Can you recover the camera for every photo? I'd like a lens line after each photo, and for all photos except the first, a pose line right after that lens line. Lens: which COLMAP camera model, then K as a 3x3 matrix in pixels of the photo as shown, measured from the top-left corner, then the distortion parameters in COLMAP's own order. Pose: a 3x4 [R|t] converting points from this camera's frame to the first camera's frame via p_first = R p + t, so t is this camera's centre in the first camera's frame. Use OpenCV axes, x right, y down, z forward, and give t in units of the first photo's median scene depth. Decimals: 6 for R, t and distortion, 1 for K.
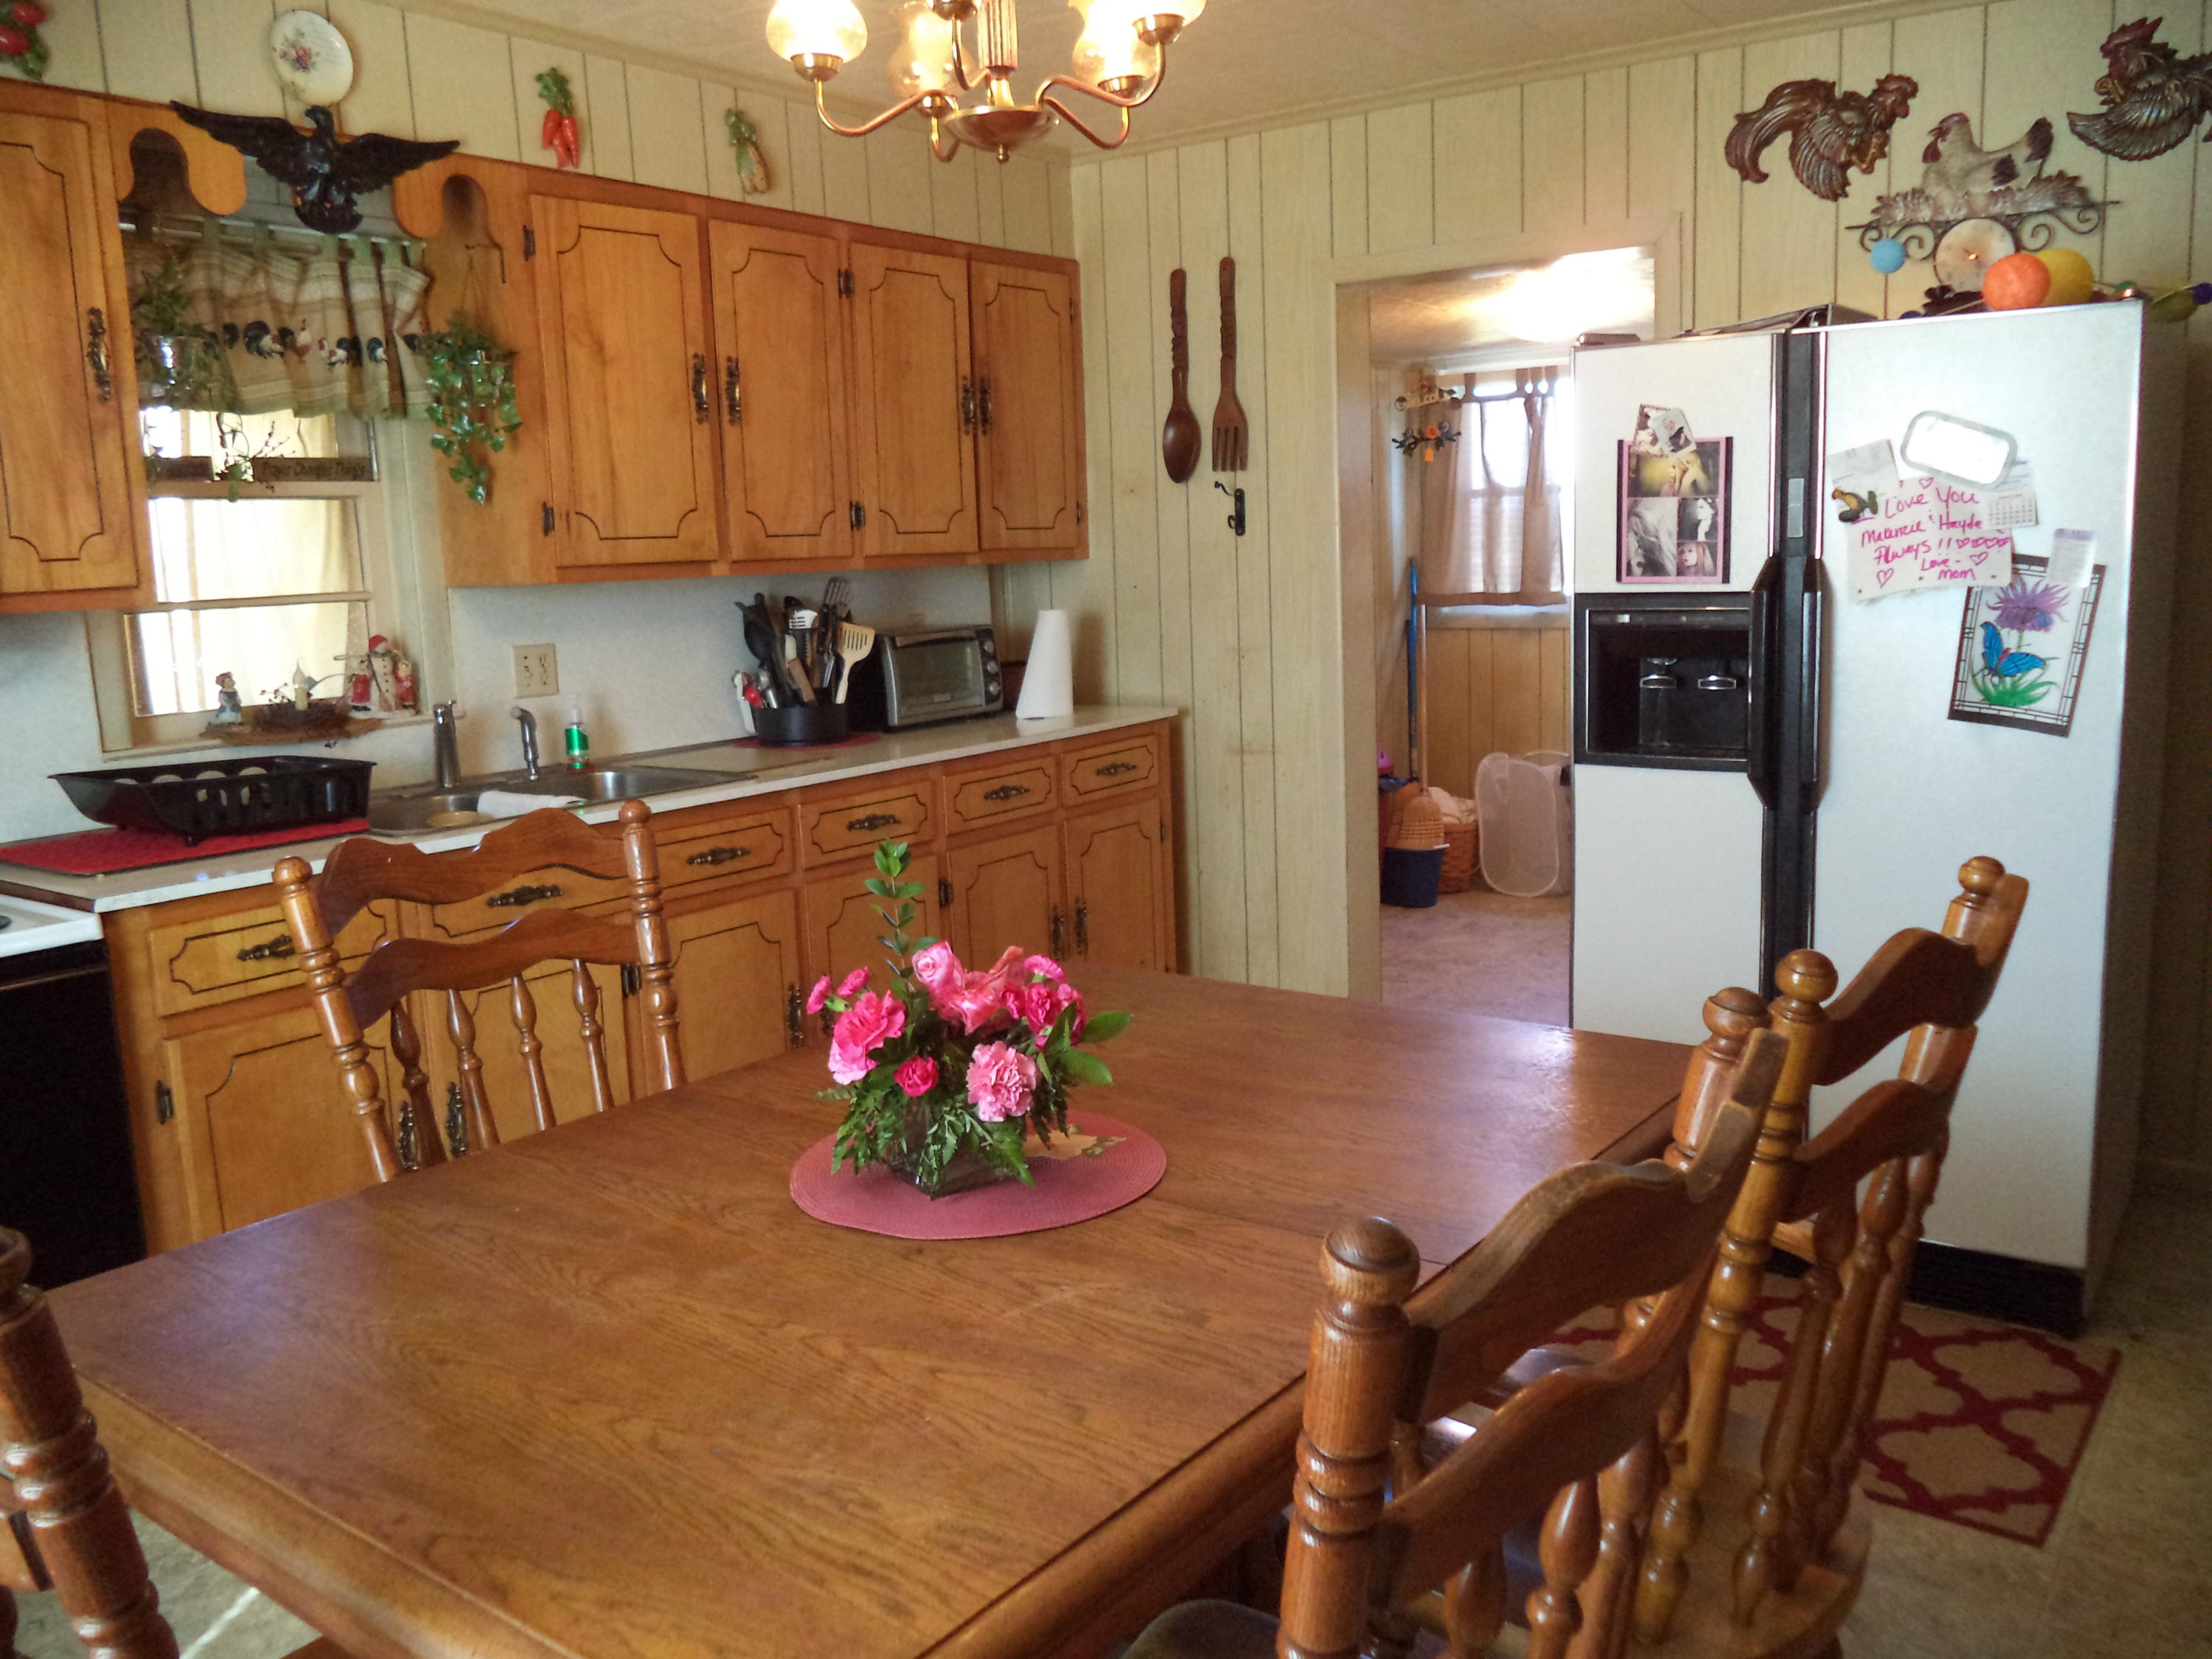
lens RADIAL K [[1738.2, 0, 1101.5], [0, 1738.2, 817.6], [0, 0, 1]] dist [-0.048990, 0.015033]
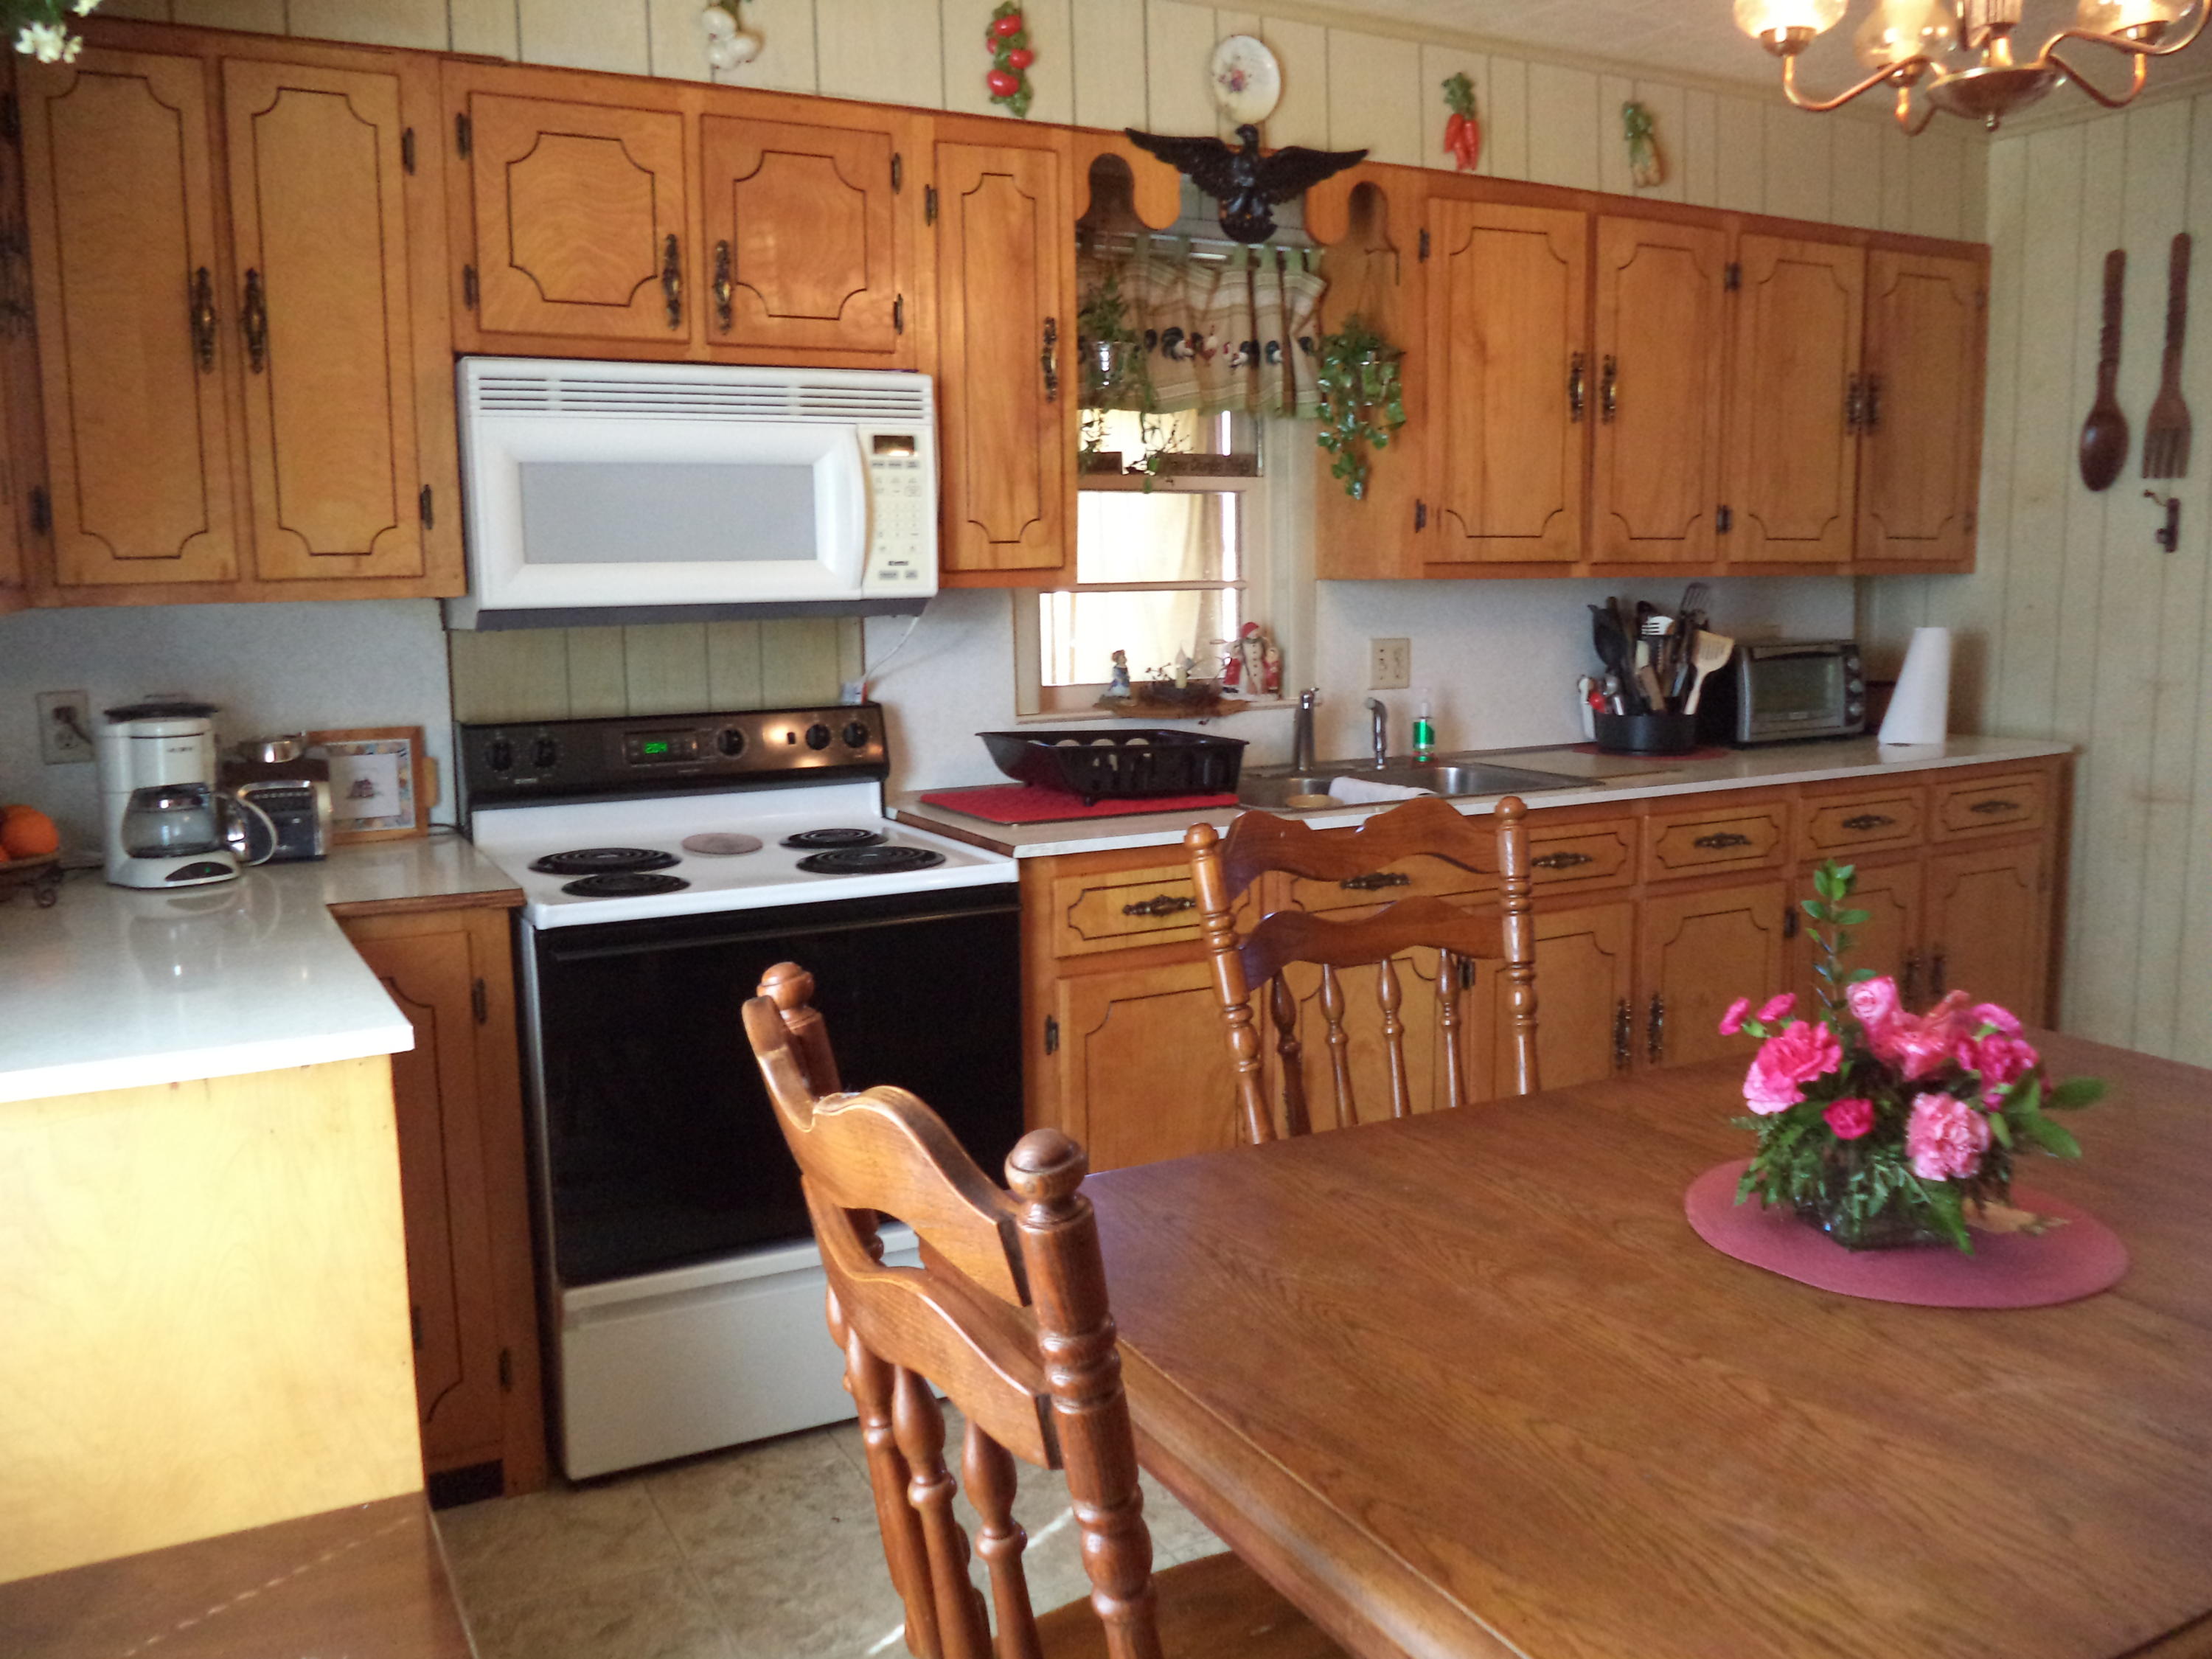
lens RADIAL K [[1738.2, 0, 1111.1], [0, 1738.2, 813.6], [0, 0, 1]] dist [-0.048990, 0.015033]
pose [[0.903429, 0.084207, -0.420387, -0.046902], [-0.086433, 0.996162, 0.013792, 0.004706], [0.419935, 0.023875, 0.907240, -0.001241]]
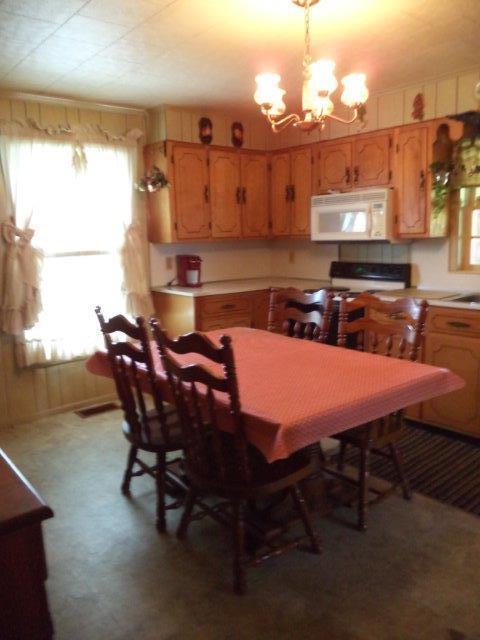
lens RADIAL K [[509.2, 0, 240.3], [0, 509.2, 319.1], [0, 0, 1]] dist [-0.043100, 0.011111]
pose [[-0.230386, 0.199010, -0.952532, 0.781831], [-0.118763, 0.965796, 0.230506, -0.154027], [0.965825, 0.166231, -0.198871, 0.787517]]
